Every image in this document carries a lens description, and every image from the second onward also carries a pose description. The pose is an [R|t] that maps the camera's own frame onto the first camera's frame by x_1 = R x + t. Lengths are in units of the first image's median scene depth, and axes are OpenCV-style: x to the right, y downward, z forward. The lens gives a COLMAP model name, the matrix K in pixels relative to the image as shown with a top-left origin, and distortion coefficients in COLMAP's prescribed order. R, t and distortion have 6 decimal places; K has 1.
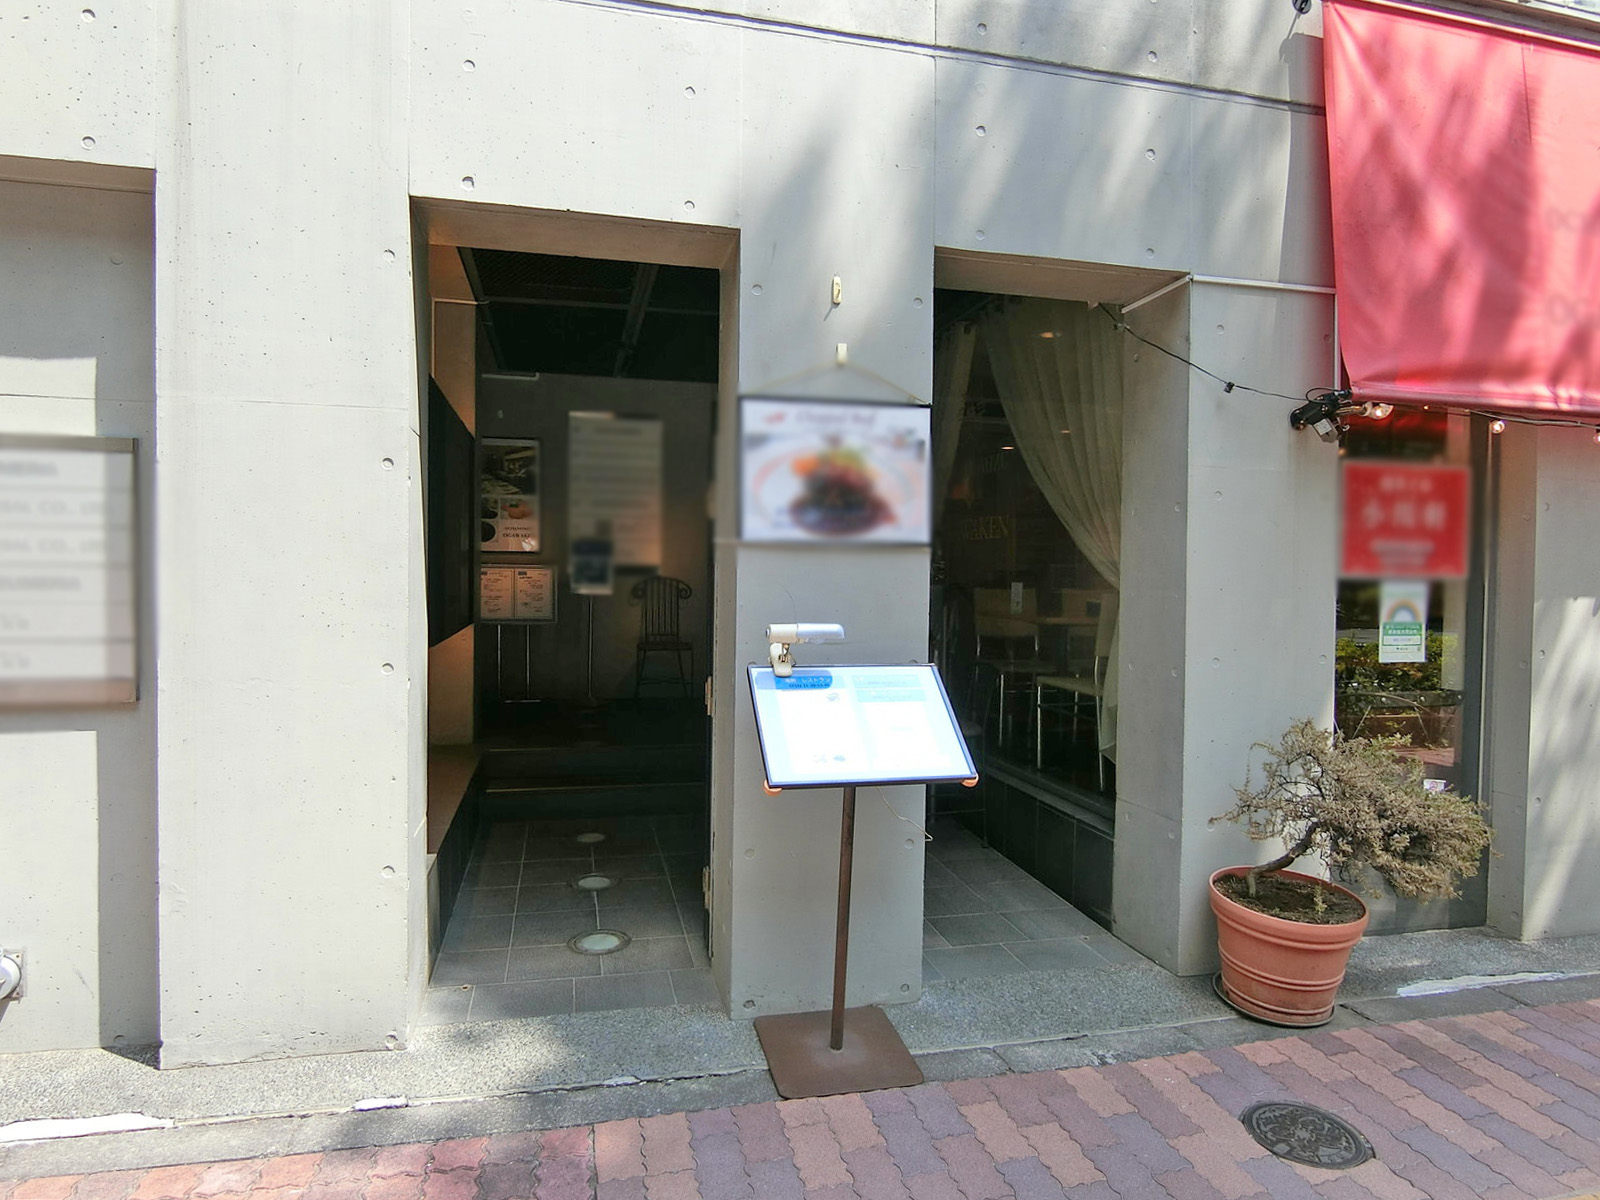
lens RADIAL K [[912.1, 0, 799.6], [0, 912.1, 448.7], [0, 0, 1]] dist [-0.002361, -0.006724]
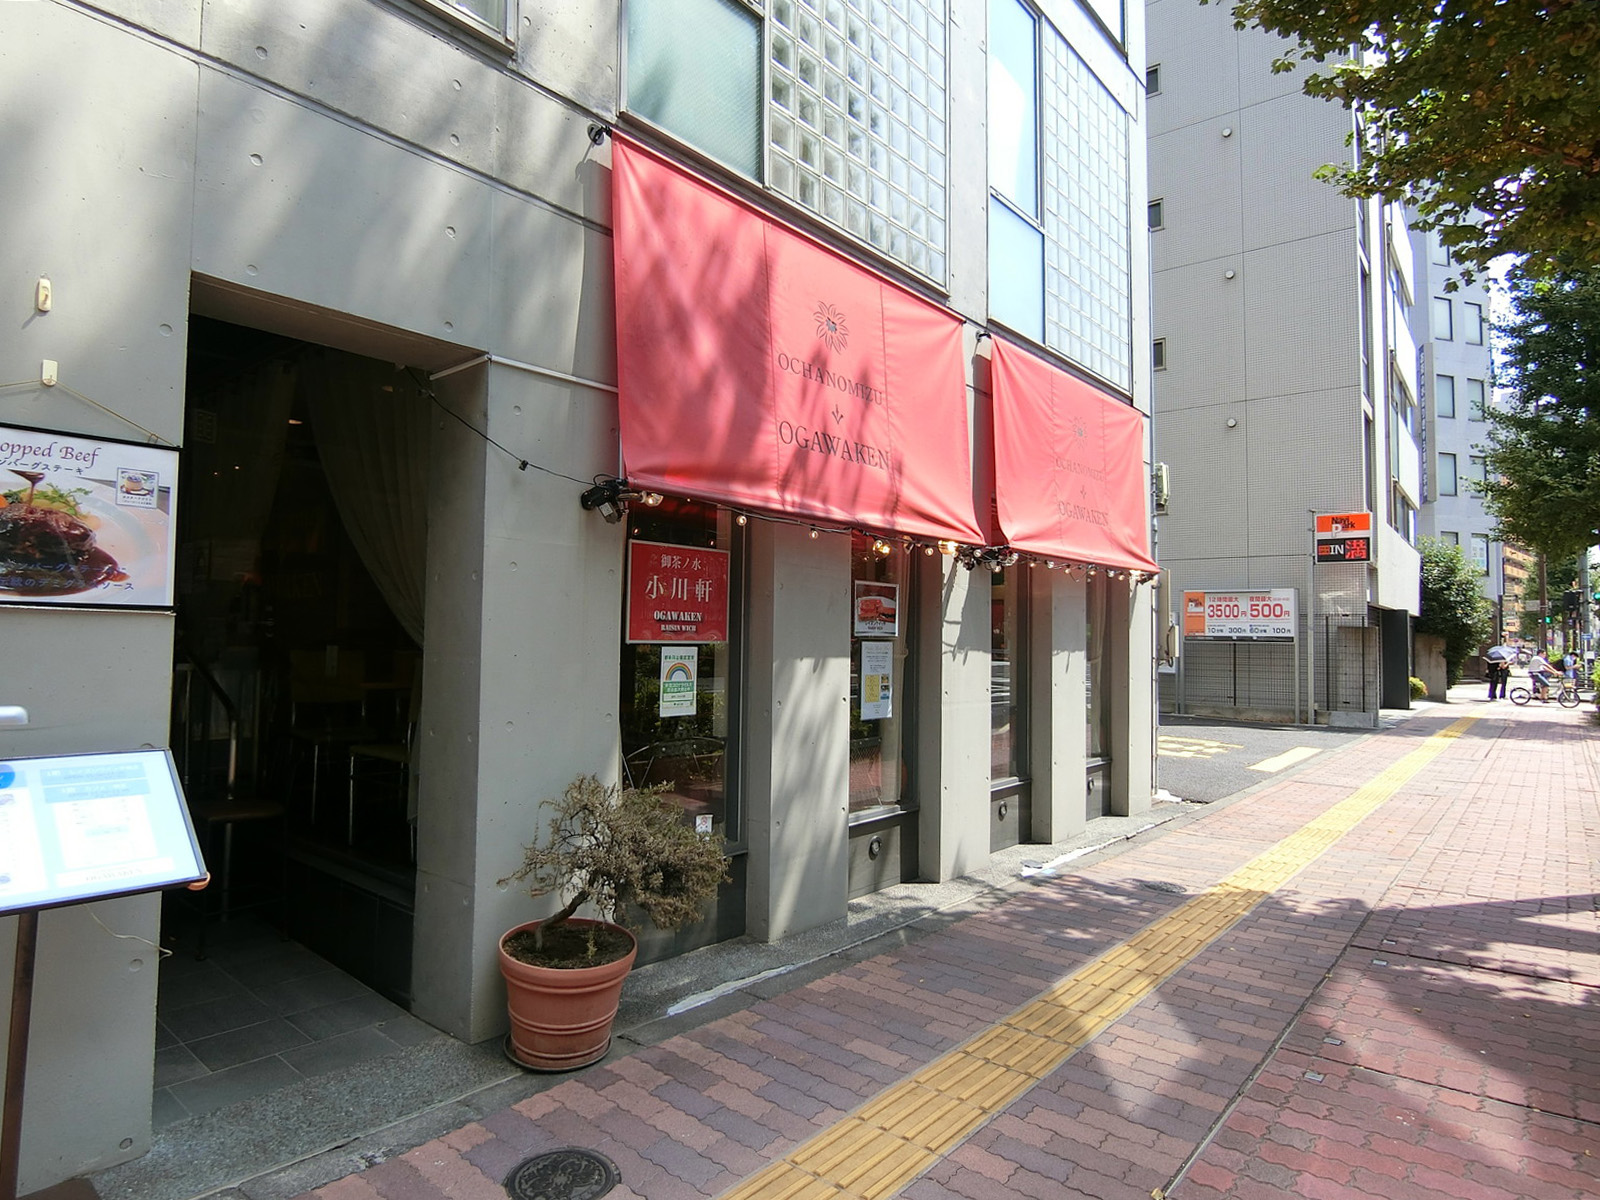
lens RADIAL K [[883.9, 0, 797.8], [0, 883.9, 440.7], [0, 0, 1]] dist [0.001236, -0.004533]
pose [[0.820692, 0.123572, 0.557849, 0.124580], [-0.086115, 0.991932, -0.093038, -0.021780], [-0.564845, 0.028317, 0.824711, -0.022488]]
